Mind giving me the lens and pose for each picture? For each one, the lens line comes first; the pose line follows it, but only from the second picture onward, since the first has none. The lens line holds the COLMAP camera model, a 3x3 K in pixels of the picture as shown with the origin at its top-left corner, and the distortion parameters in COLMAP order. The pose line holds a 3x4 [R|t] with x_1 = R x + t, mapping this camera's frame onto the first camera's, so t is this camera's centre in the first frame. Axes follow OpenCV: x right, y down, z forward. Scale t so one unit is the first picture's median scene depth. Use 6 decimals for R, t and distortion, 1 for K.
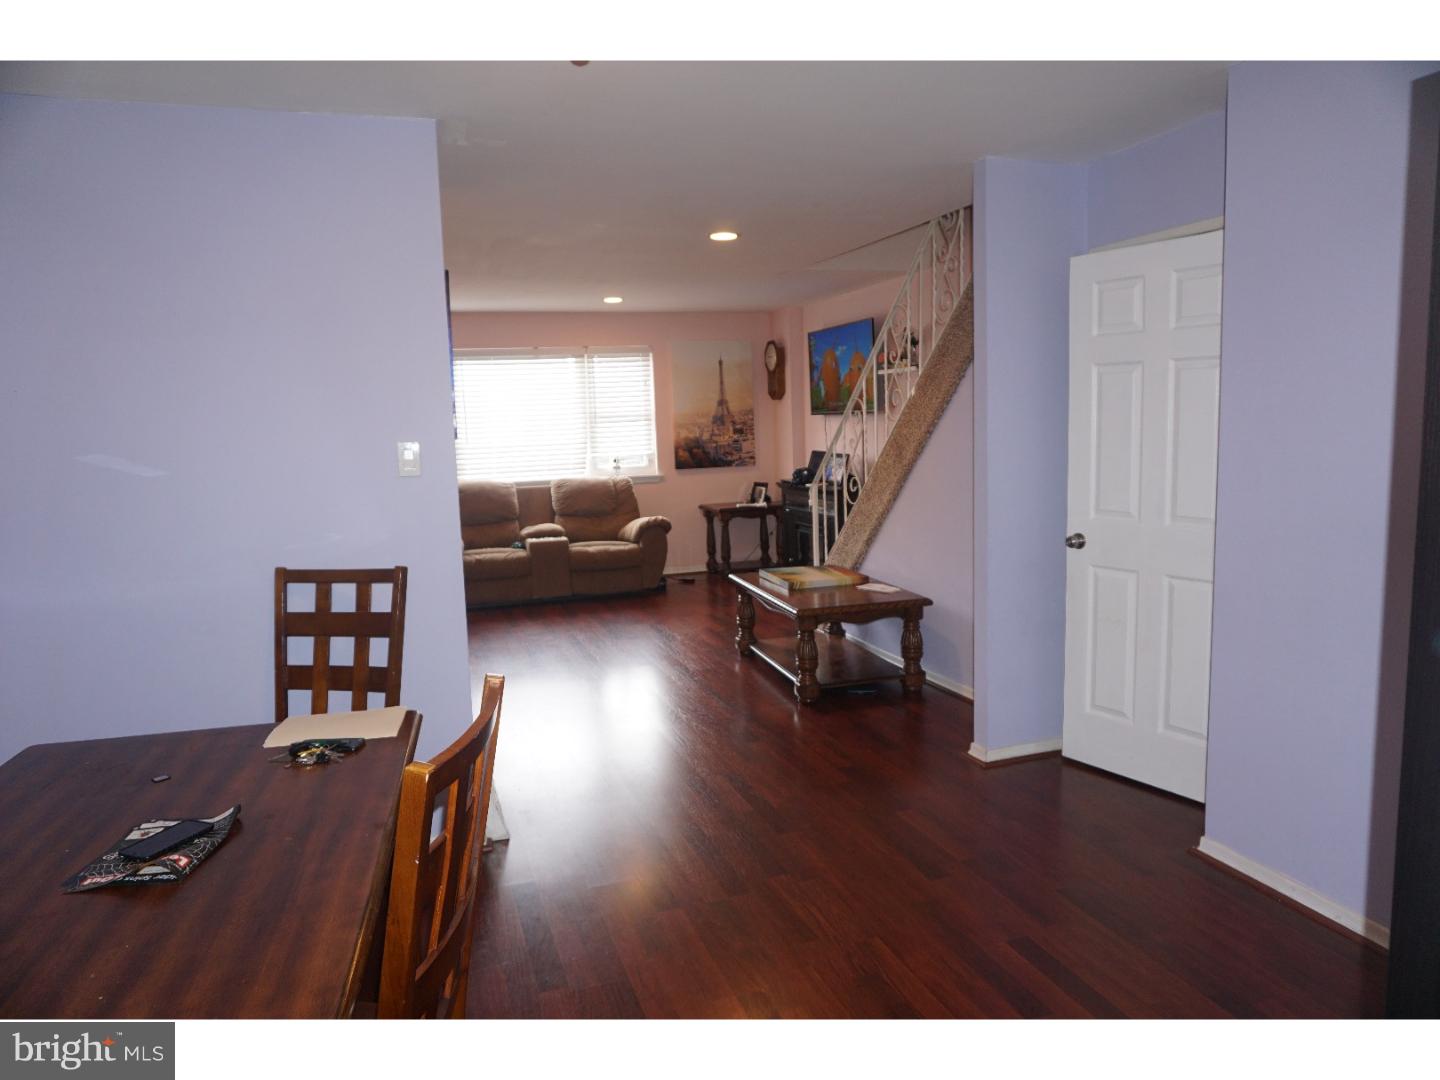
lens RADIAL K [[962.6, 0, 720.0], [0, 962.6, 540.0], [0, 0, 1]] dist [-0.053716, 0.042813]
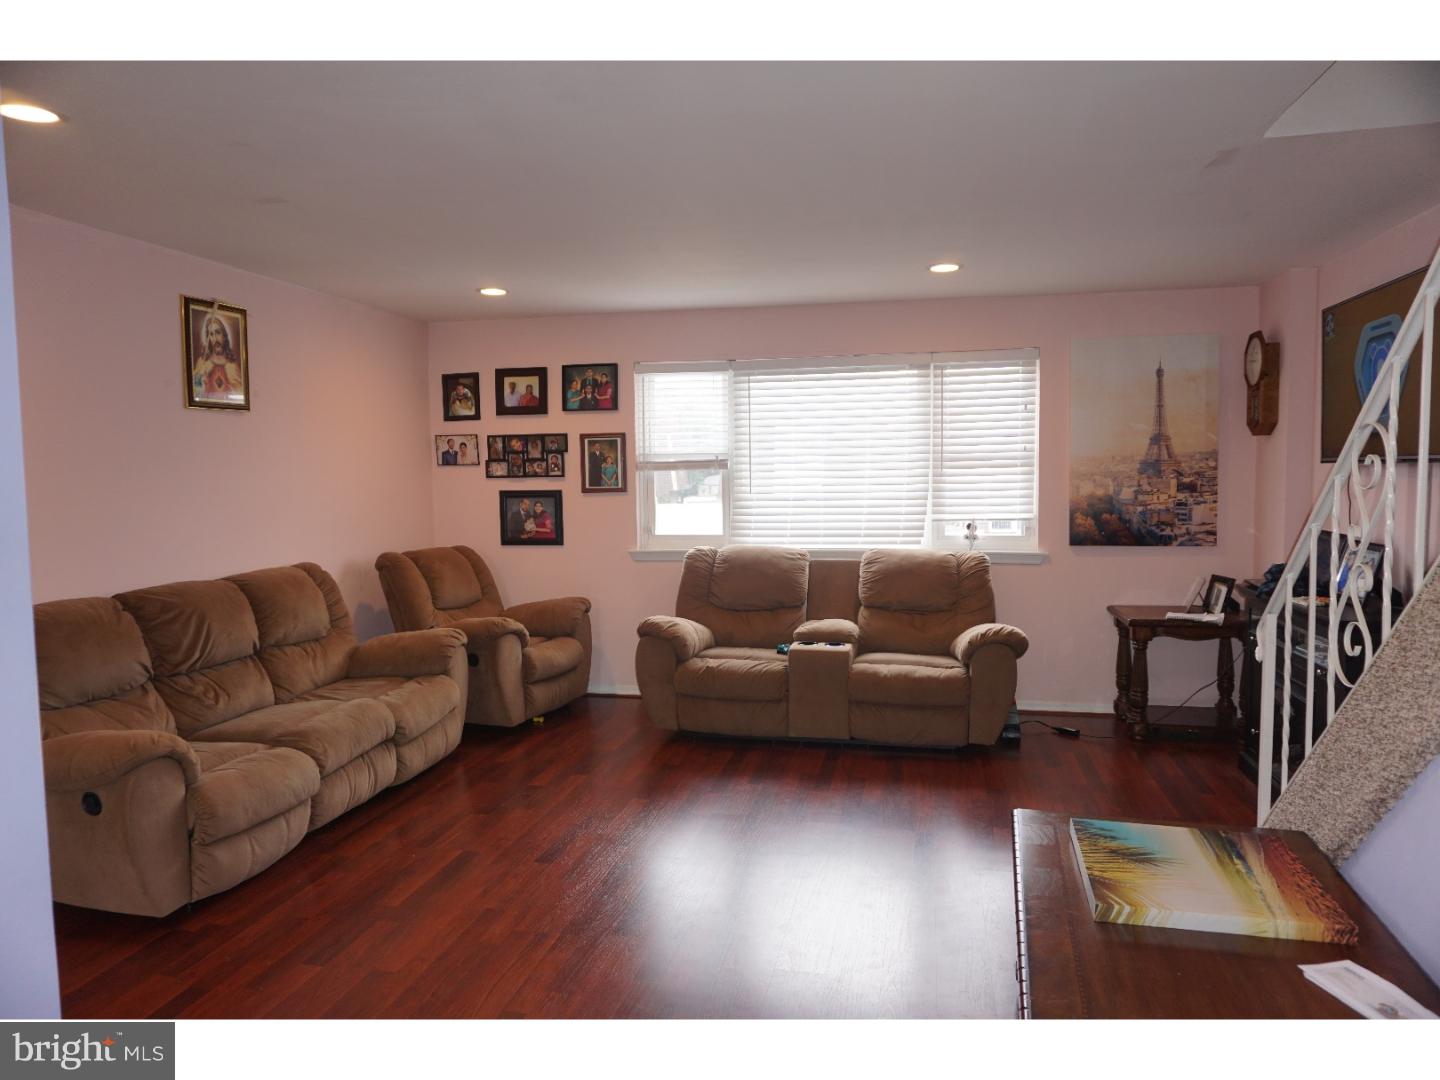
lens RADIAL K [[962.6, 0, 720.0], [0, 962.6, 540.0], [0, 0, 1]] dist [-0.053716, 0.042813]
pose [[0.857752, 0.060535, -0.510488, 0.076887], [-0.081237, 0.996526, -0.018328, -0.048320], [0.507605, 0.057192, 0.859690, 0.363467]]
